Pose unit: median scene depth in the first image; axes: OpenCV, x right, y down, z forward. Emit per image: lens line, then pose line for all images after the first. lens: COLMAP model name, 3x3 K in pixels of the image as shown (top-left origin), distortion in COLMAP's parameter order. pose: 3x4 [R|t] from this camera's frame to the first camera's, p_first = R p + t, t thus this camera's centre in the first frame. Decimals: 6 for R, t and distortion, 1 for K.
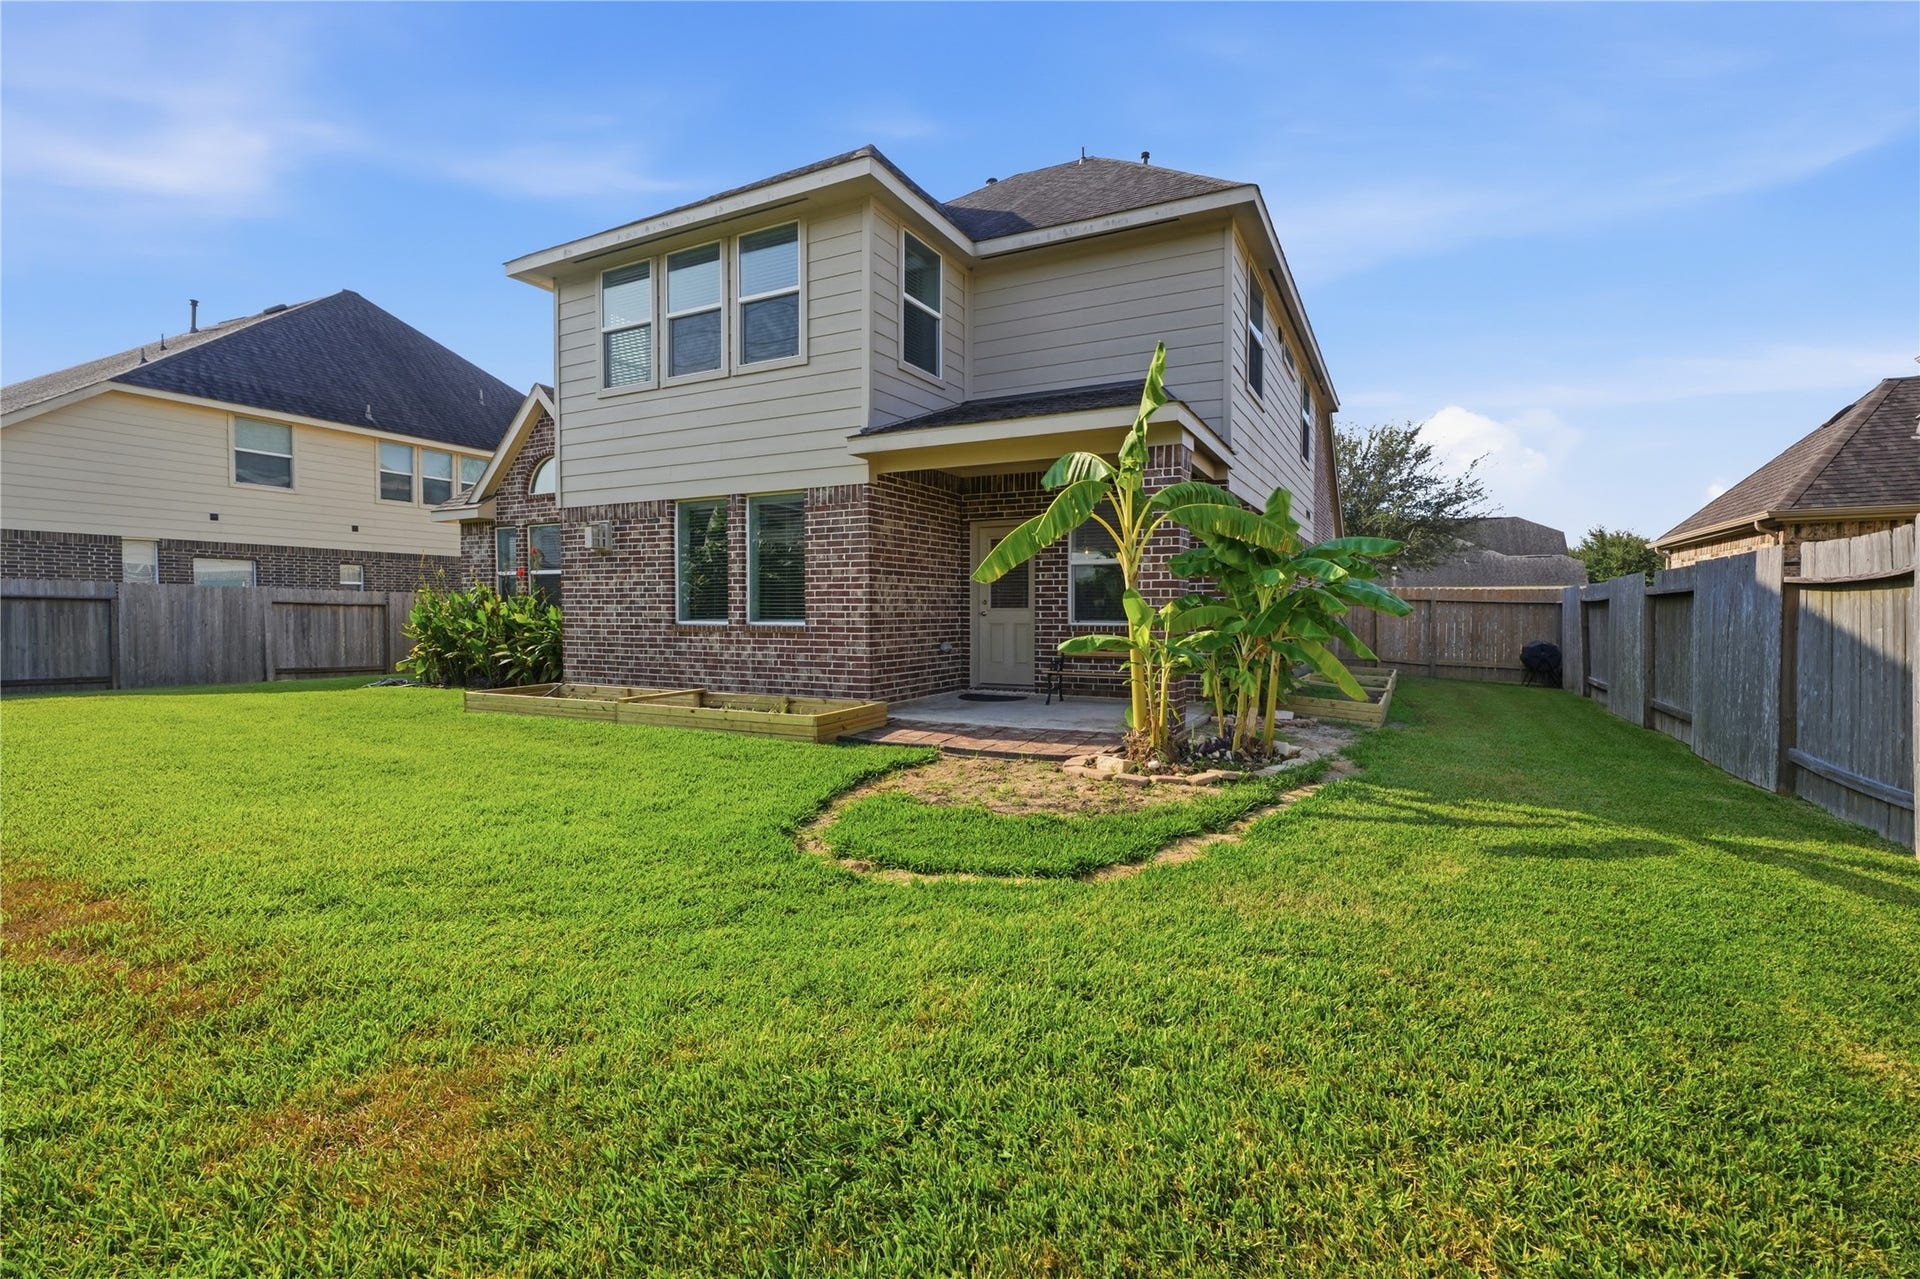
lens RADIAL K [[854.7, 0, 960.1], [0, 854.7, 632.5], [0, 0, 1]] dist [-0.002404, 0.000445]
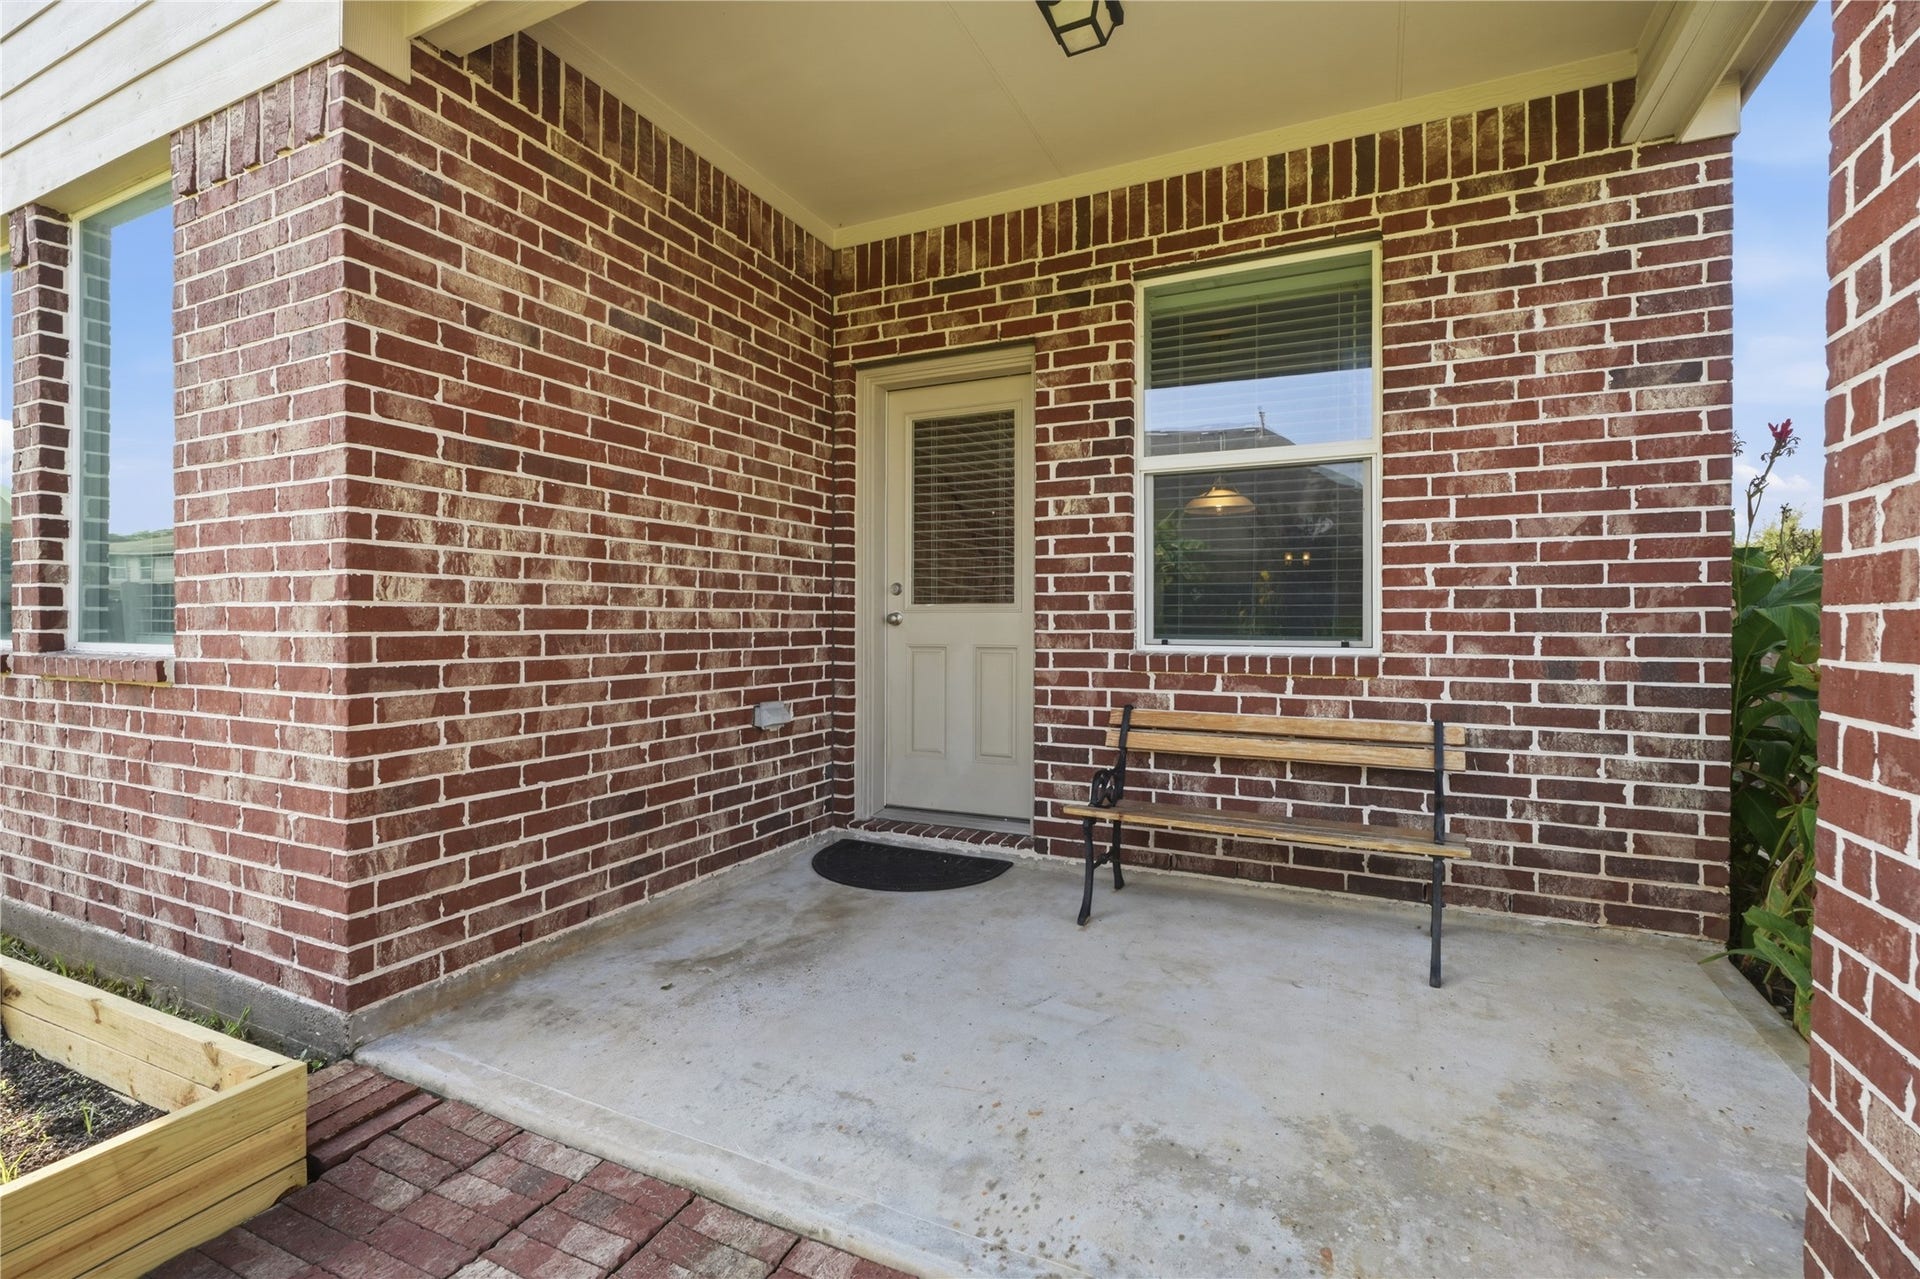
lens RADIAL K [[854.7, 0, 960.0], [0, 854.7, 631.3], [0, 0, 1]] dist [-0.002404, 0.000445]
pose [[0.999387, 0.001413, 0.034977, 0.048185], [-0.000804, 0.999848, -0.017412, -0.011425], [-0.034997, 0.017374, 0.999236, 0.693231]]
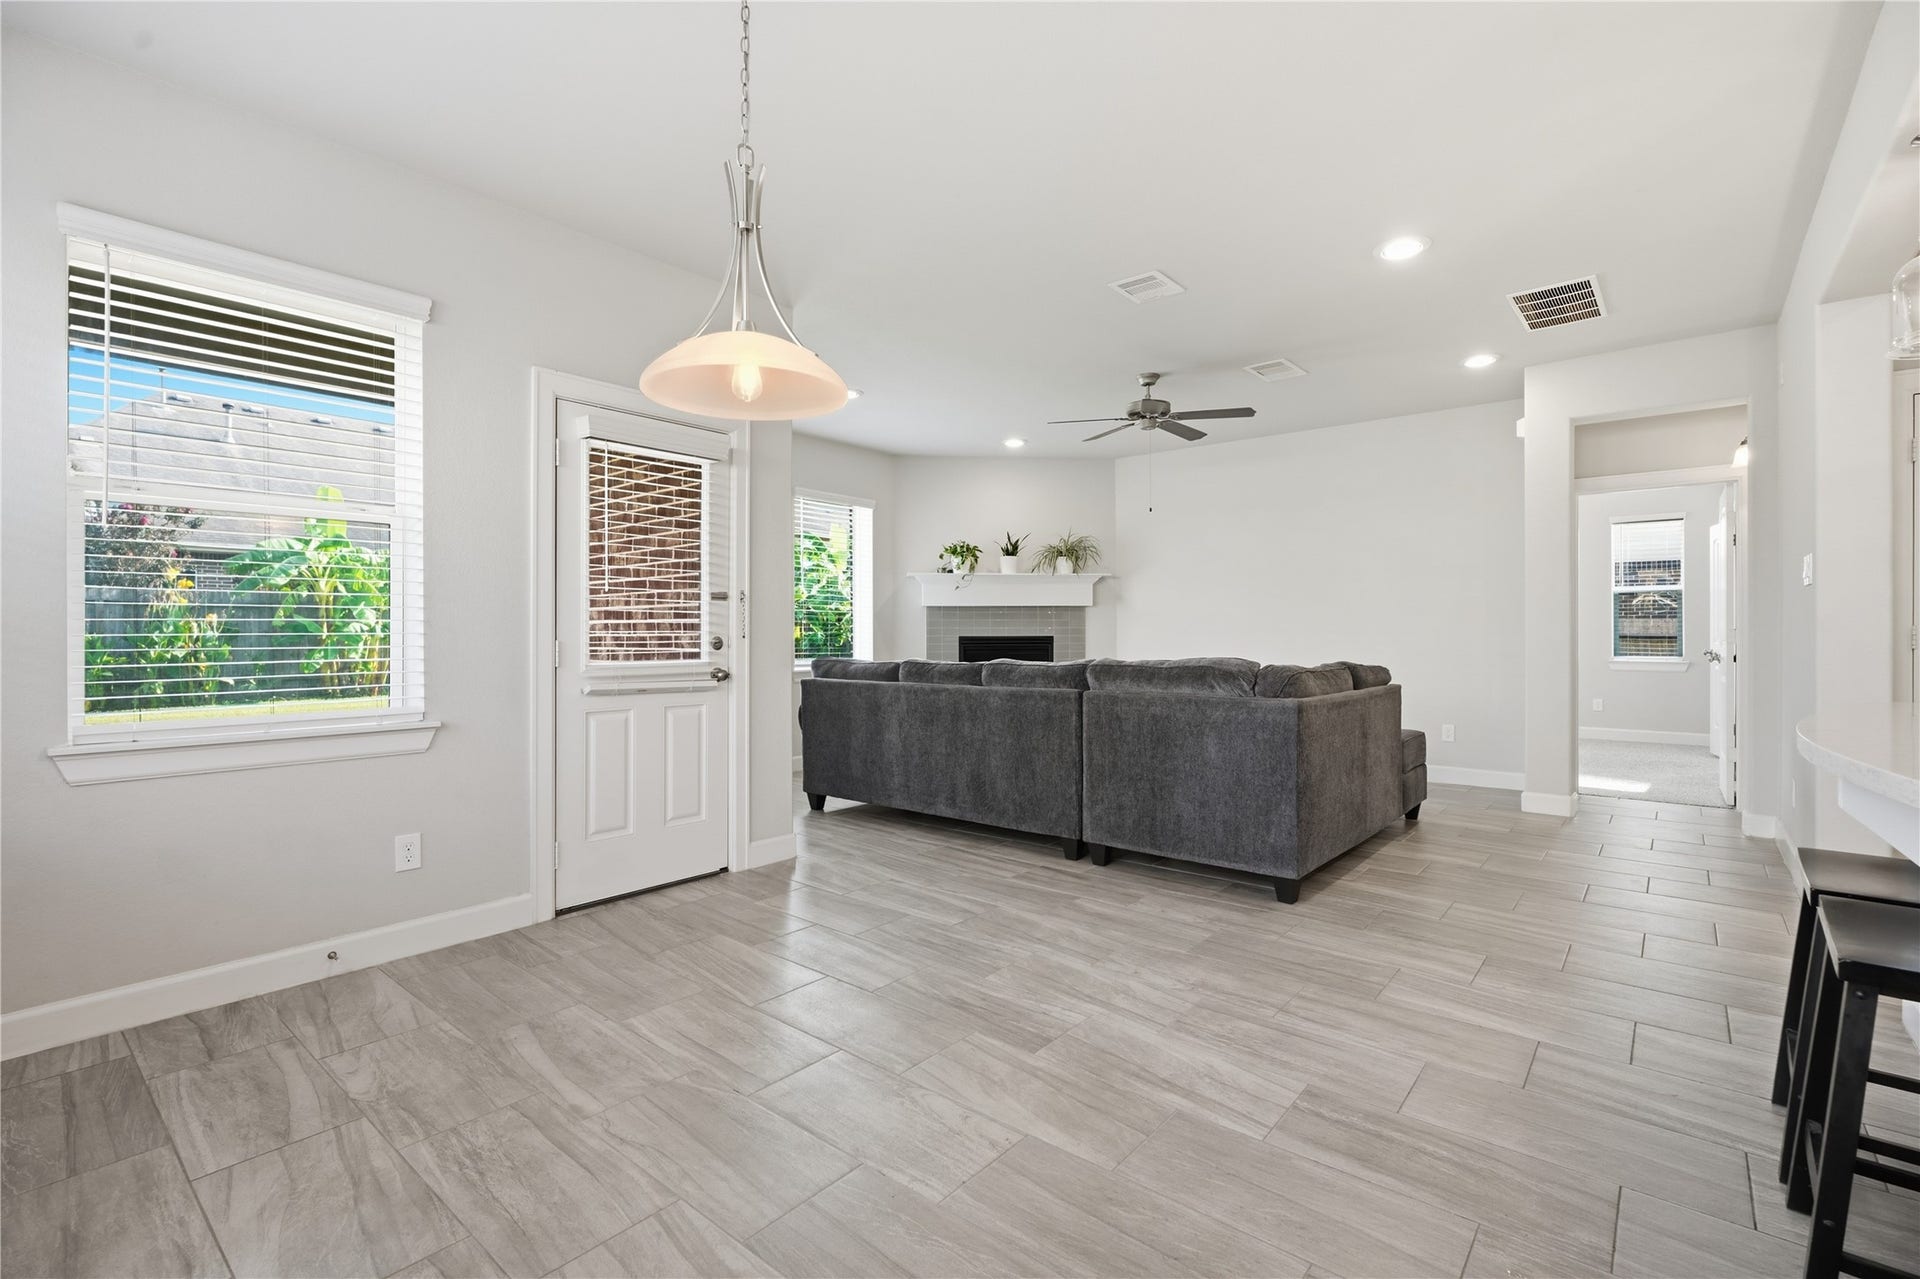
lens RADIAL K [[854.7, 0, 960.3], [0, 854.7, 632.6], [0, 0, 1]] dist [-0.002404, 0.000445]
pose [[-0.218073, 0.002264, -0.975930, 0.401617], [-0.020573, 0.999764, 0.006916, -0.049217], [0.975716, 0.021586, -0.217975, 1.312780]]
